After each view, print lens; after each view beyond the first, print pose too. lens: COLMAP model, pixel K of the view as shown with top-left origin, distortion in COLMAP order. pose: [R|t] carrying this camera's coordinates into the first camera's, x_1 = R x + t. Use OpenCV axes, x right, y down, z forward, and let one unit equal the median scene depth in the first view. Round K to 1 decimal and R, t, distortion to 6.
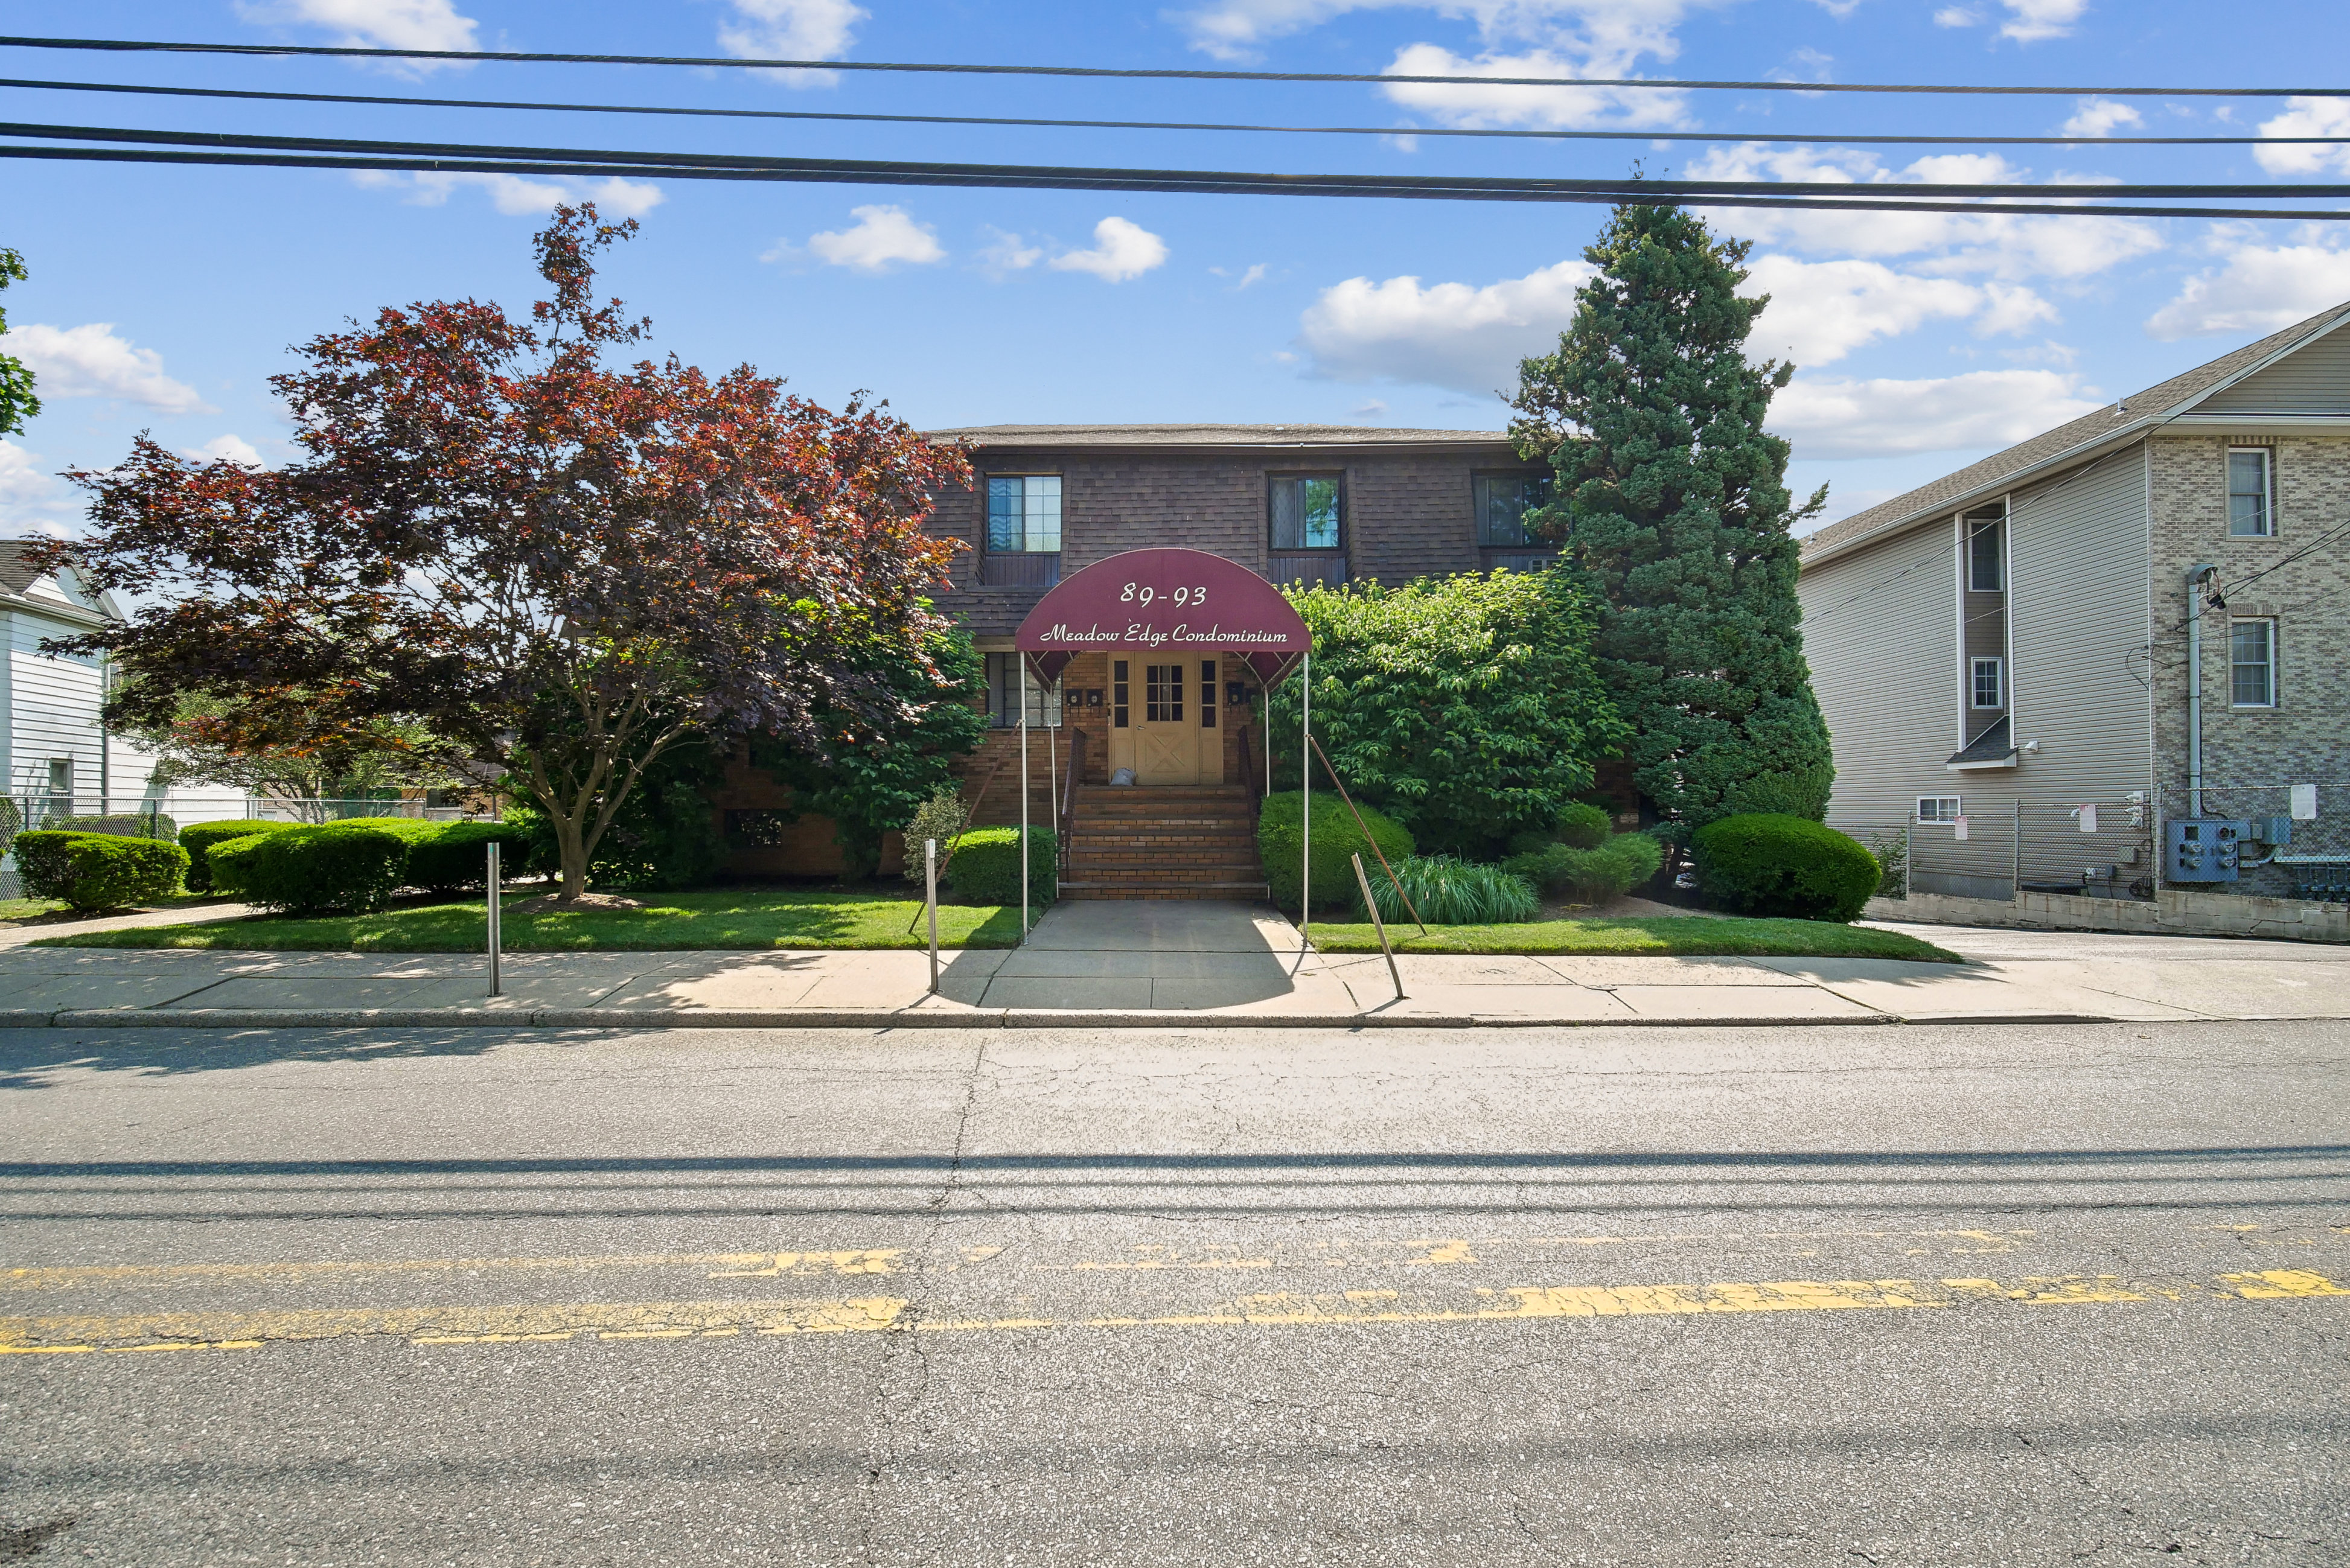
lens RADIAL K [[1078.8, 0, 1174.1], [0, 1078.8, 789.0], [0, 0, 1]] dist [-0.019400, -0.000794]
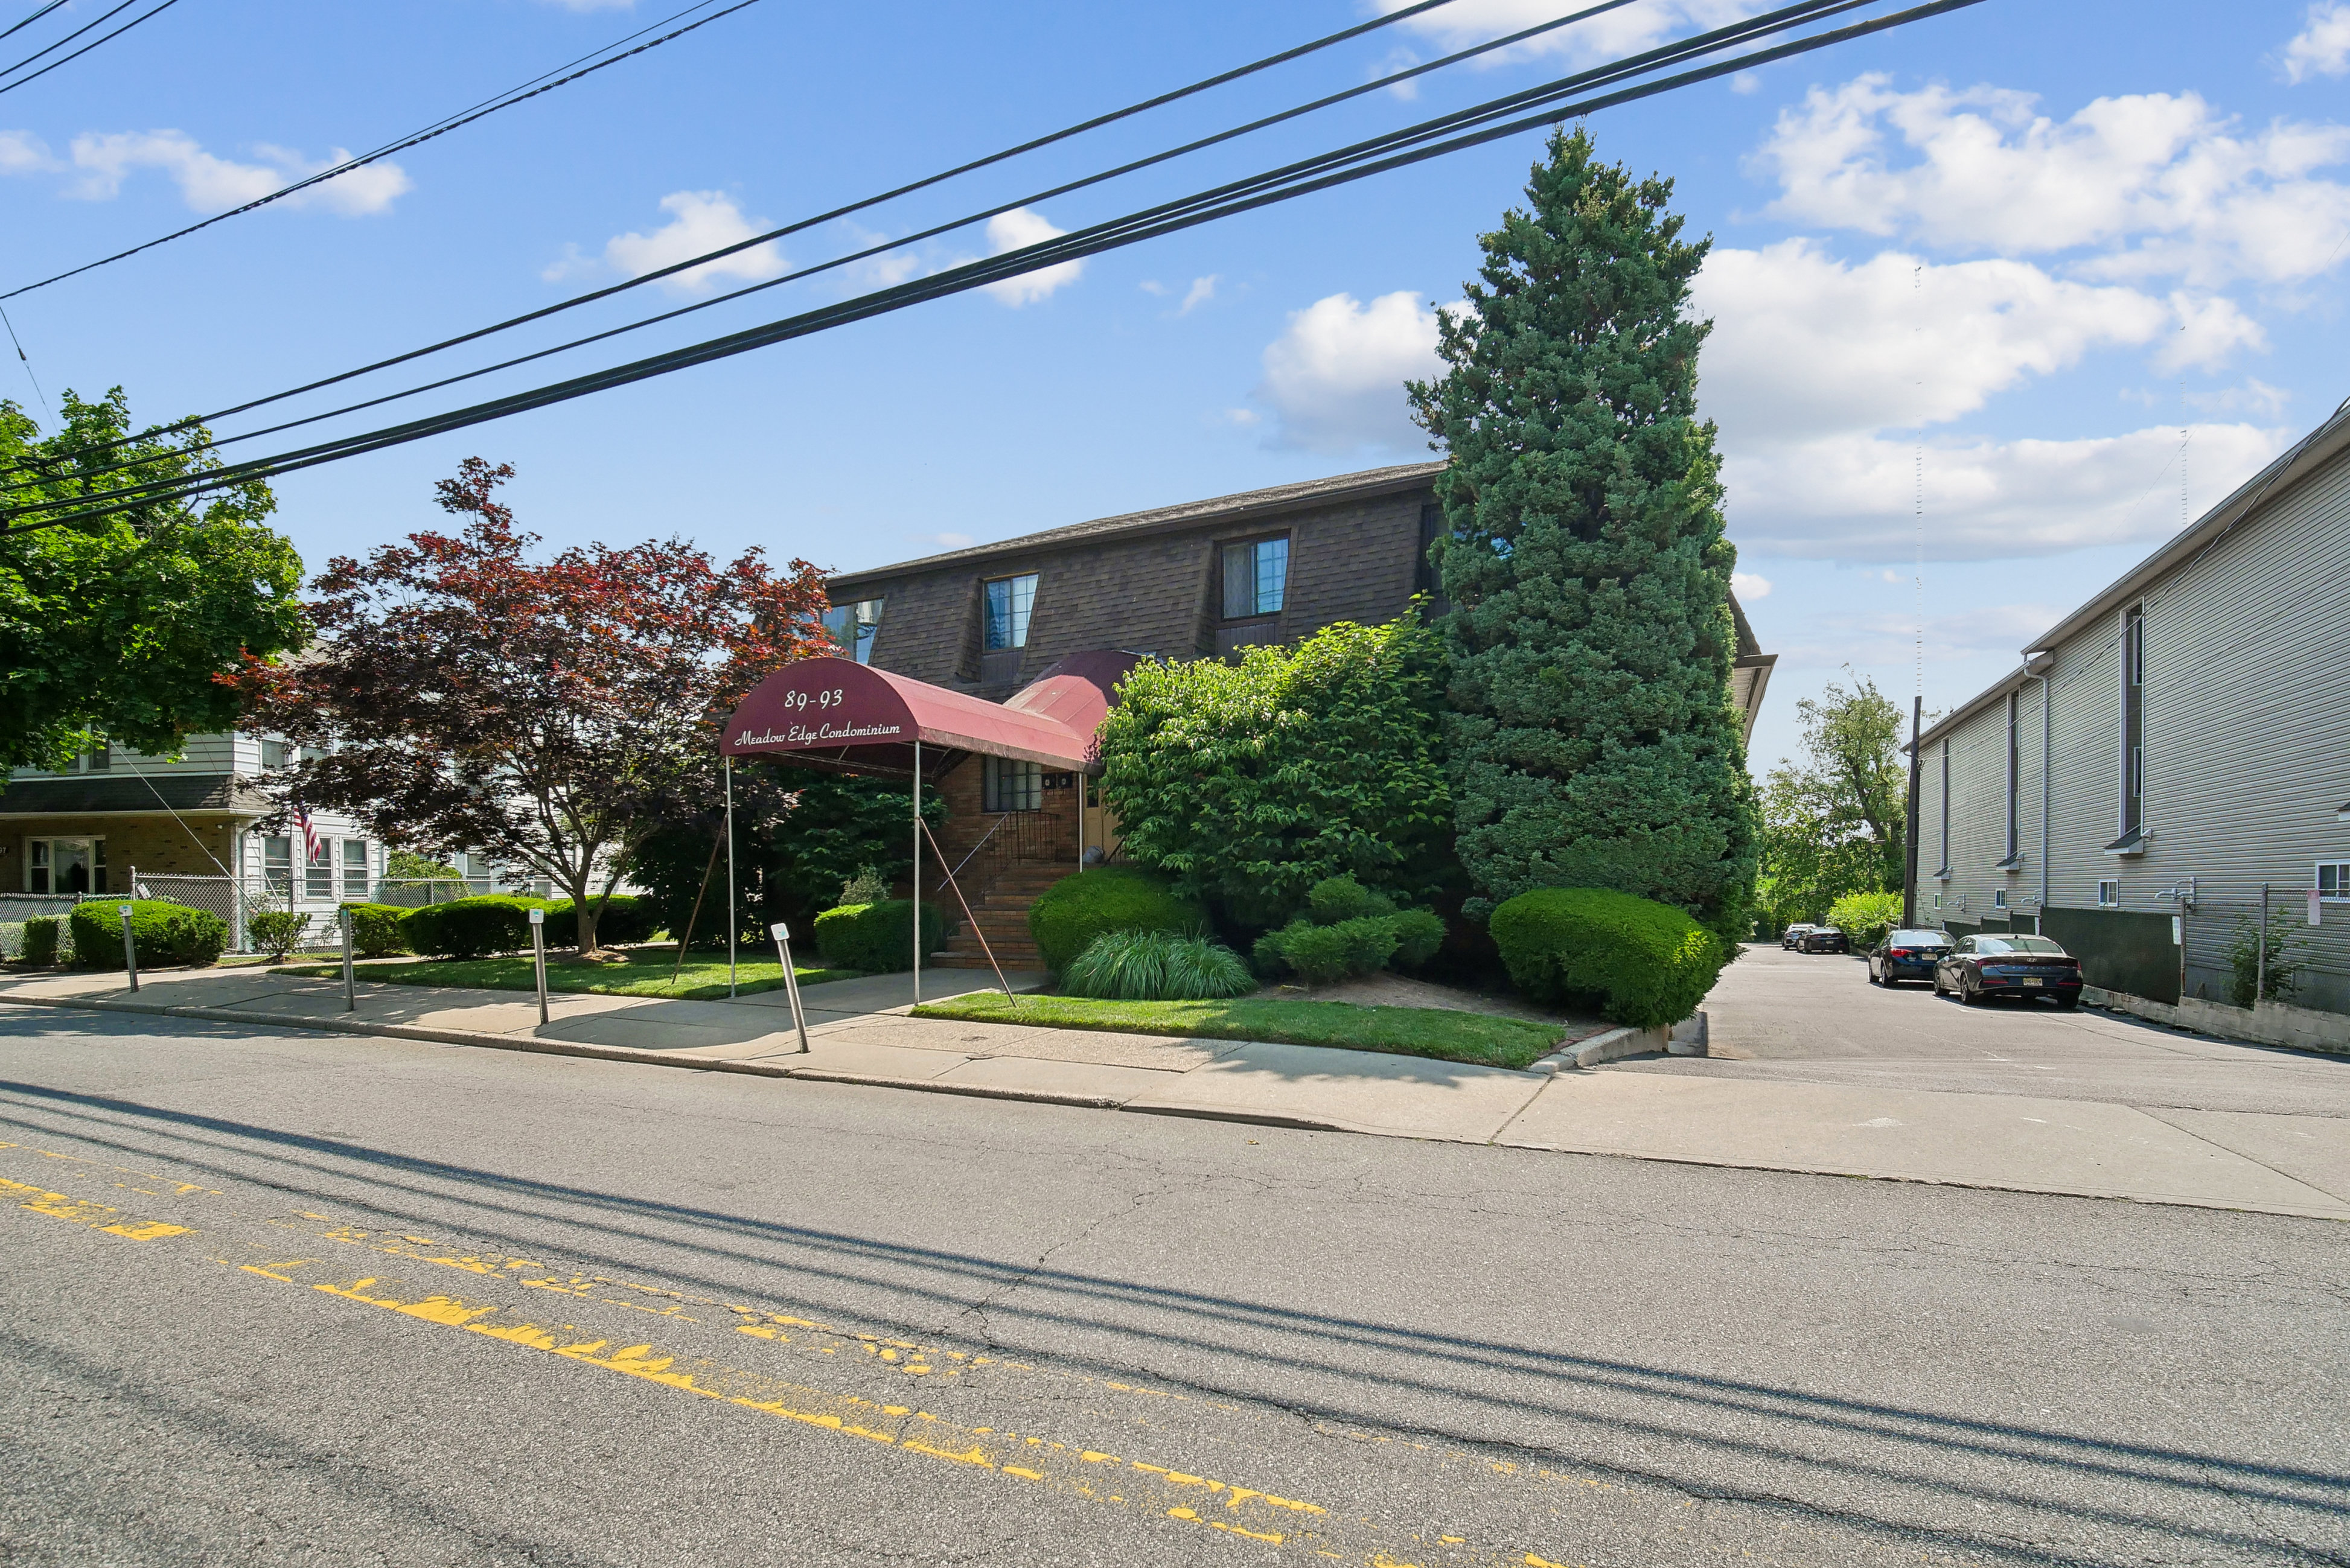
lens RADIAL K [[1127.8, 0, 1174.1], [0, 1127.8, 887.0], [0, 0, 1]] dist [-0.021308, -0.000752]
pose [[0.892280, -0.003411, -0.451470, 0.647174], [0.012416, 0.999779, 0.016986, 0.003201], [0.451312, -0.020762, 0.892125, 0.075516]]
